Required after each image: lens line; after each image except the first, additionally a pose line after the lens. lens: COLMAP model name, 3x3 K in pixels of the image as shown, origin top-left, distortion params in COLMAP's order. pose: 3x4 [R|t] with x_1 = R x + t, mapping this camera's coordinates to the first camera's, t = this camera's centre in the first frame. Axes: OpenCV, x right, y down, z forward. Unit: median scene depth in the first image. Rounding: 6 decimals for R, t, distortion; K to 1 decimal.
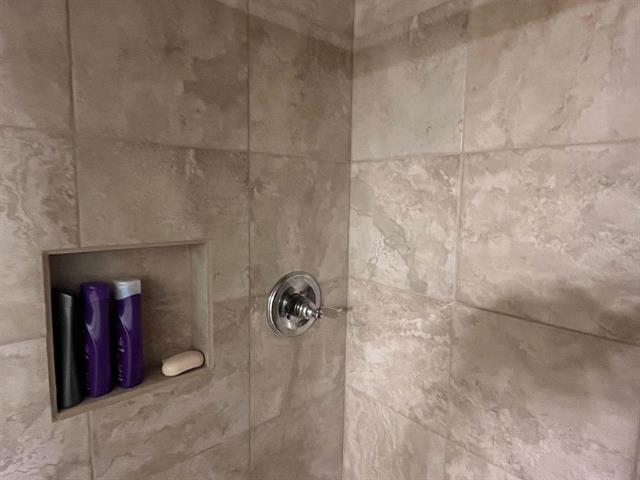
lens RADIAL K [[367.2, 0, 320.0], [0, 367.2, 240.0], [0, 0, 1]] dist [-0.003739, -0.000053]
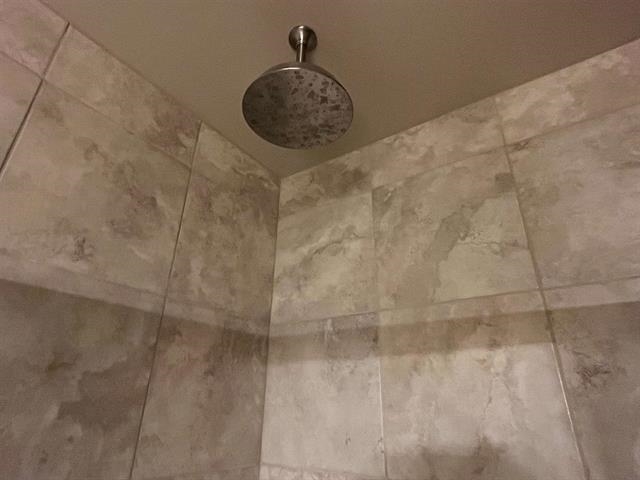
lens RADIAL K [[367.2, 0, 320.0], [0, 367.2, 240.0], [0, 0, 1]] dist [-0.003739, -0.000053]
pose [[0.971971, 0.099133, 0.213176, -0.016861], [0.024527, 0.859046, -0.511310, -0.262485], [-0.233816, 0.502208, 0.832537, -0.000445]]
